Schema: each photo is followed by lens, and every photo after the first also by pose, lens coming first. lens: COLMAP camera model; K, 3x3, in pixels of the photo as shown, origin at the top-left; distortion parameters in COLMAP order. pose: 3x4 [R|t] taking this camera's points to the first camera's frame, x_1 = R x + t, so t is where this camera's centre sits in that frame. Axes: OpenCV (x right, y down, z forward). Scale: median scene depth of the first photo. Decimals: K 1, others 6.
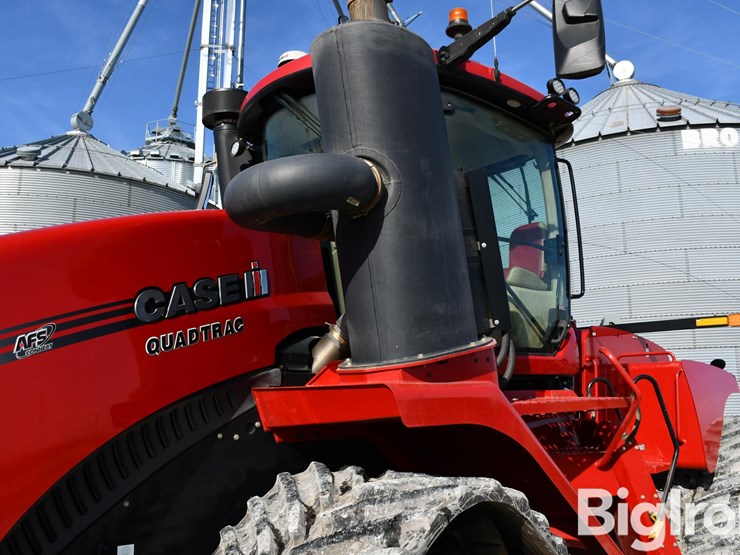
lens RADIAL K [[651.0, 0, 366.4], [0, 651.0, 282.8], [0, 0, 1]] dist [-0.149316, 0.101824]
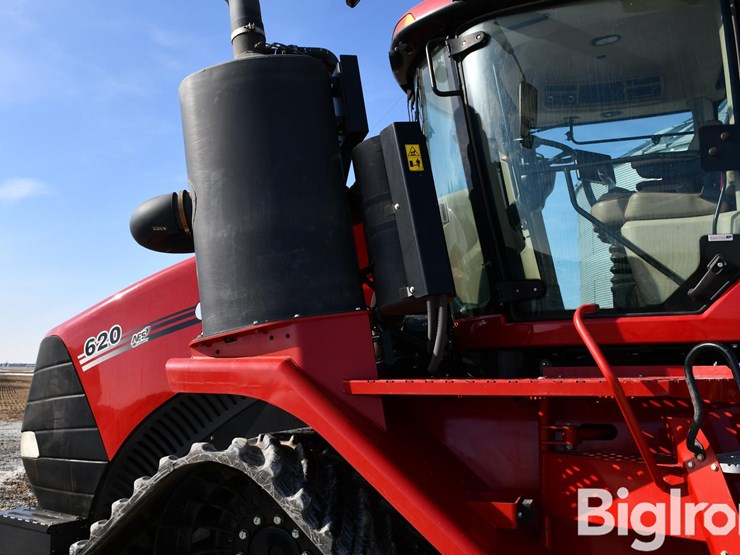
lens RADIAL K [[651.0, 0, 366.4], [0, 651.0, 282.8], [0, 0, 1]] dist [-0.149316, 0.101824]
pose [[0.414441, -0.110220, -0.903377, 0.722667], [0.144872, 0.987971, -0.054079, 0.067237], [0.898472, -0.108462, 0.425423, 0.419167]]
